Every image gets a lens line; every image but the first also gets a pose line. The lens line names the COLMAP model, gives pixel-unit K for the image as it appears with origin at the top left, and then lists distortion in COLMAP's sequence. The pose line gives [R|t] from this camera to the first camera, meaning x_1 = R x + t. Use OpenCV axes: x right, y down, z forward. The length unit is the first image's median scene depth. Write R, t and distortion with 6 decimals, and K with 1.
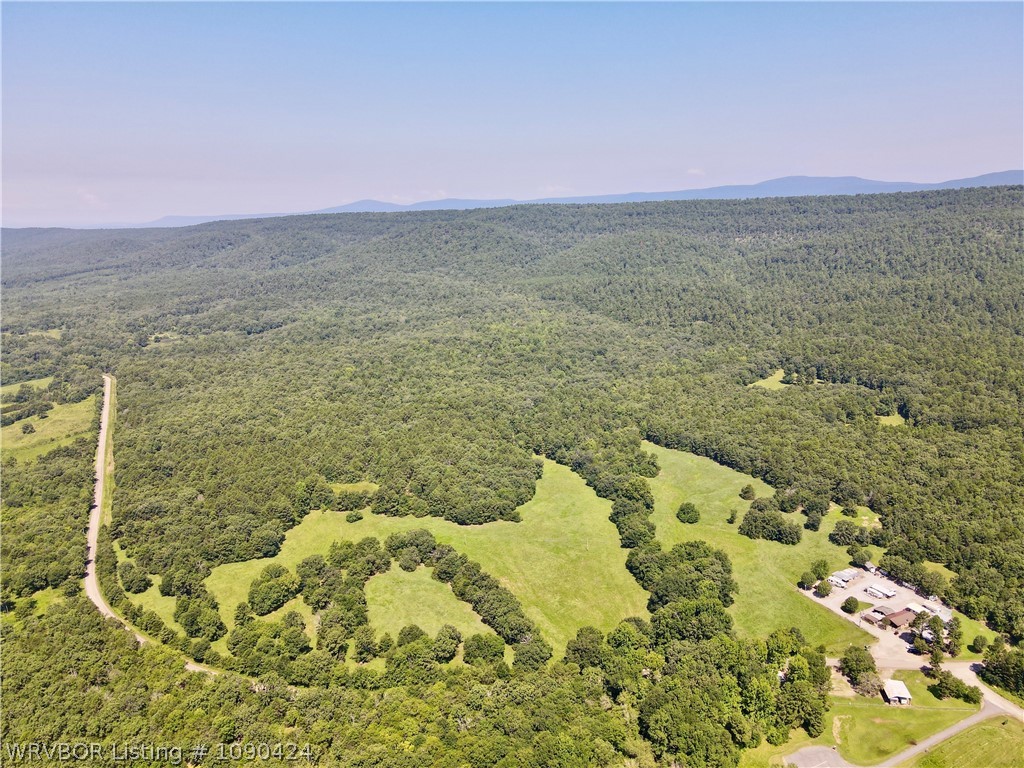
lens RADIAL K [[754.9, 0, 514.0], [0, 754.9, 380.6], [0, 0, 1]] dist [-0.010277, 0.037072]
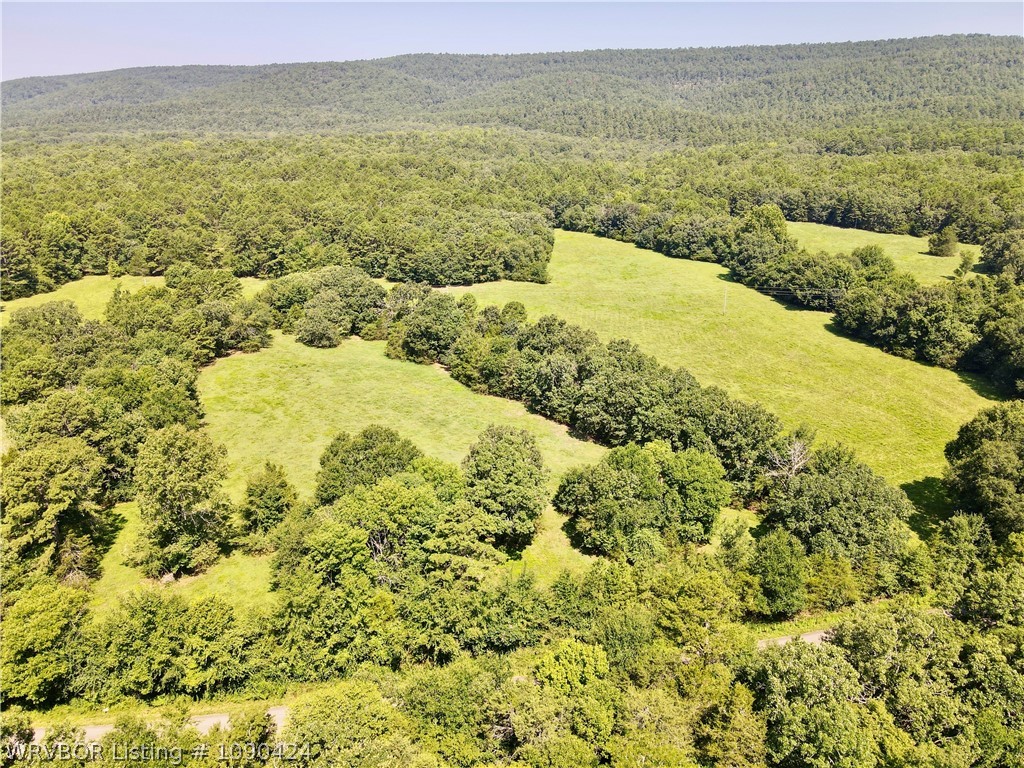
lens RADIAL K [[754.9, 0, 514.0], [0, 754.9, 380.6], [0, 0, 1]] dist [-0.010277, 0.037072]
pose [[0.986928, -0.019182, 0.160019, -0.096132], [0.003574, 0.995252, 0.097264, 0.212996], [-0.161125, -0.095421, 0.982310, 0.554496]]
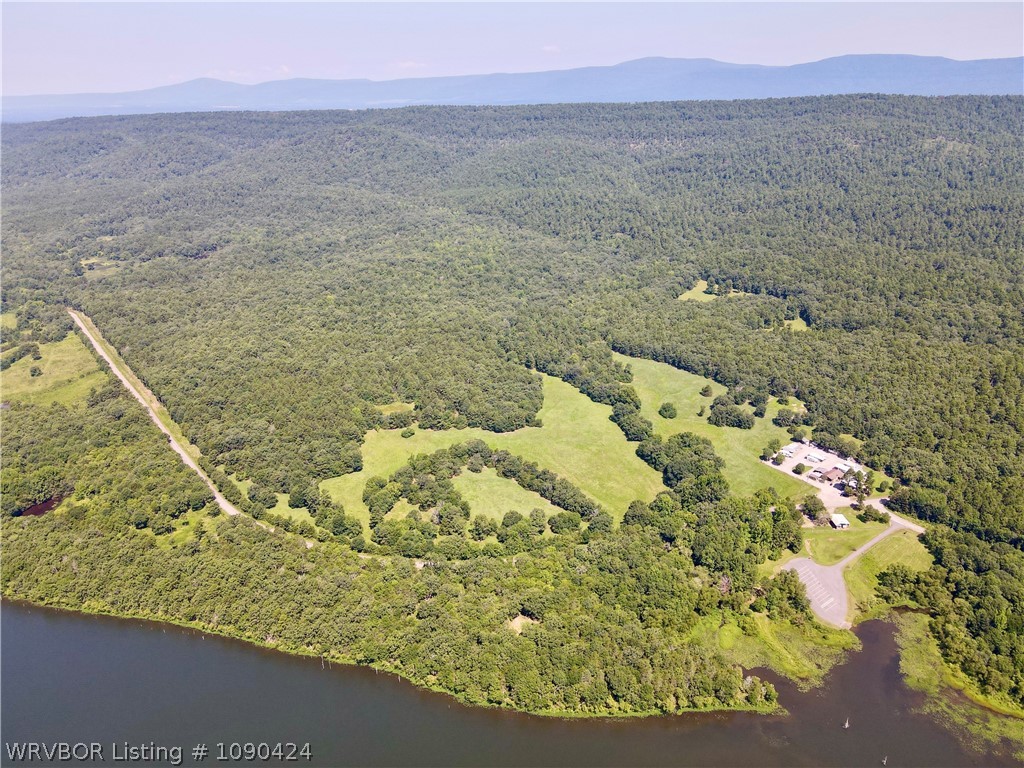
lens RADIAL K [[754.9, 0, 514.0], [0, 754.9, 380.6], [0, 0, 1]] dist [-0.010277, 0.037072]
pose [[0.983018, -0.065954, 0.171249, -0.265193], [0.039917, 0.987688, 0.151259, -0.088612], [-0.179117, -0.141854, 0.973547, -0.229399]]
